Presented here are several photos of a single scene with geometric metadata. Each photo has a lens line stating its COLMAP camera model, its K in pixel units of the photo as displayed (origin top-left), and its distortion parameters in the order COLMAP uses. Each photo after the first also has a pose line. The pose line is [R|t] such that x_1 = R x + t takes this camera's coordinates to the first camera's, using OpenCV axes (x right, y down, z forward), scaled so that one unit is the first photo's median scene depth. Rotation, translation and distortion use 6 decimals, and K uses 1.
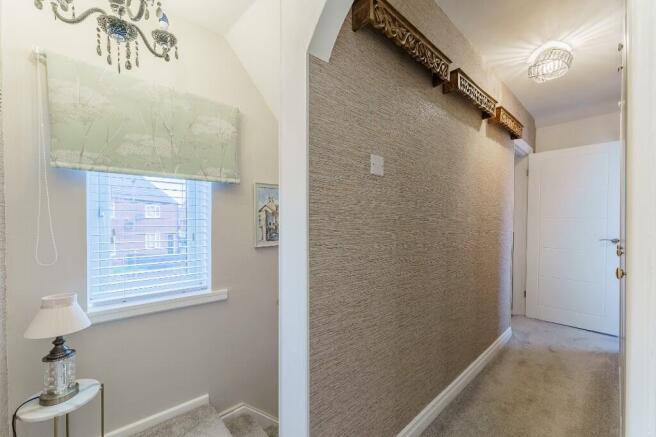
lens RADIAL K [[269.3, 0, 328.0], [0, 269.3, 220.9], [0, 0, 1]] dist [-0.000932, -0.000142]
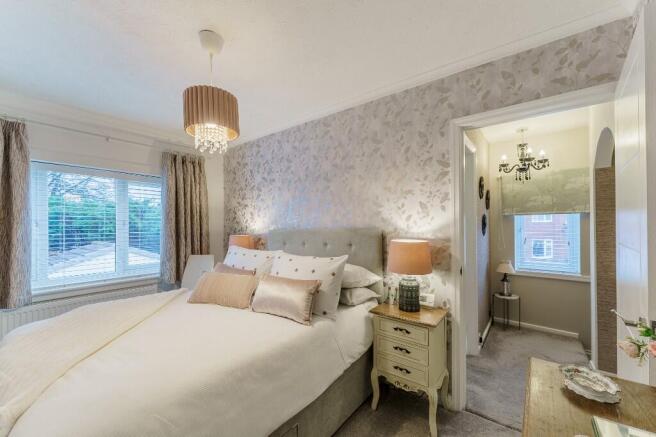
lens RADIAL K [[258.5, 0, 327.0], [0, 258.5, 230.5], [0, 0, 1]] dist [-0.000405, 0.000017]
pose [[0.186369, -0.004266, -0.982471, 1.224918], [-0.005457, 0.999971, -0.005377, -0.016192], [0.982465, 0.006363, 0.186340, -1.251098]]
